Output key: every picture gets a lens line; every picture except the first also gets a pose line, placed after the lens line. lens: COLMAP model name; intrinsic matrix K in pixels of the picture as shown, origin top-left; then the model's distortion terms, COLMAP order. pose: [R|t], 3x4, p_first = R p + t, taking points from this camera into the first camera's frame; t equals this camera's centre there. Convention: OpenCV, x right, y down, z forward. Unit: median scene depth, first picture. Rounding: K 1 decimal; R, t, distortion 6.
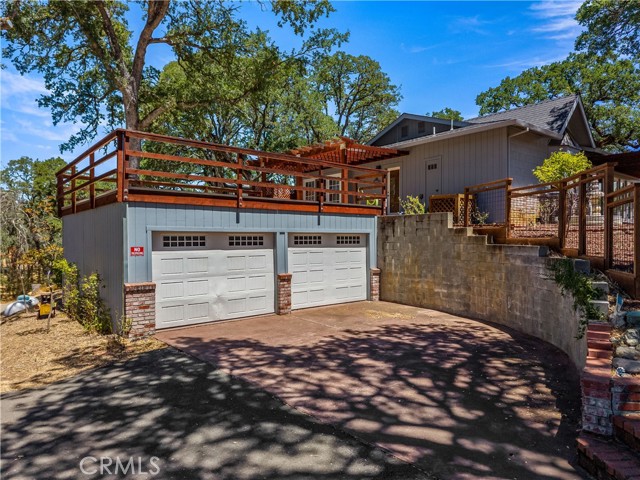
lens RADIAL K [[426.0, 0, 320.0], [0, 426.0, 240.0], [0, 0, 1]] dist [0.026408, -0.024882]
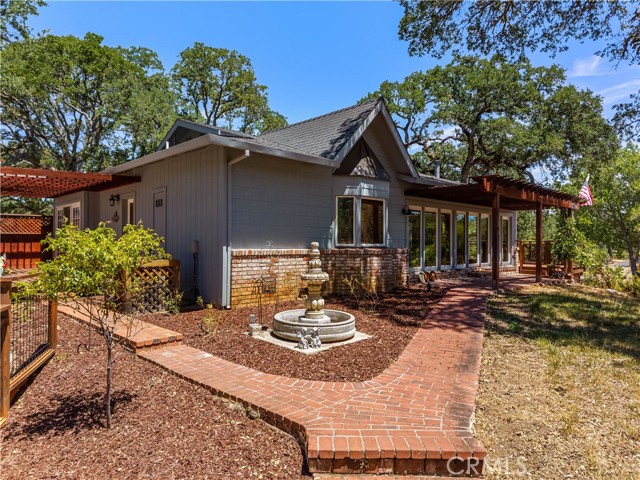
lens RADIAL K [[426.0, 0, 320.0], [0, 426.0, 240.0], [0, 0, 1]] dist [0.026408, -0.024882]
pose [[0.995733, 0.006646, 0.092044, 0.647840], [-0.005848, 0.999943, -0.008932, -0.161115], [-0.092098, 0.008356, 0.995715, 0.486801]]
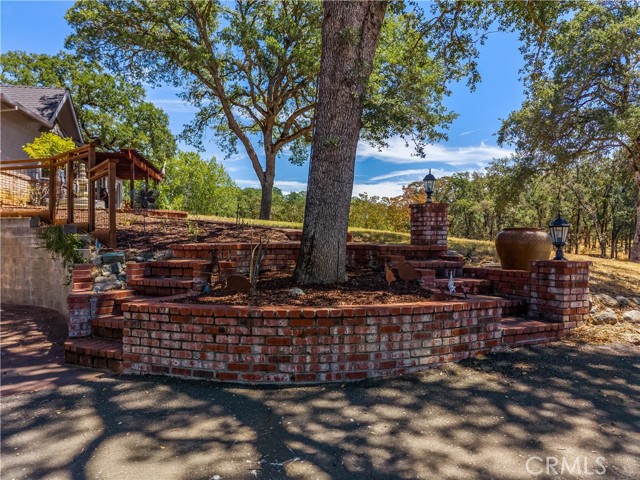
lens RADIAL K [[426.0, 0, 320.0], [0, 426.0, 240.0], [0, 0, 1]] dist [0.026408, -0.024882]
pose [[0.479868, -0.001432, 0.877340, -0.055919], [0.004410, 0.999990, -0.000780, 0.058977], [-0.877330, 0.004244, 0.479869, -0.101278]]
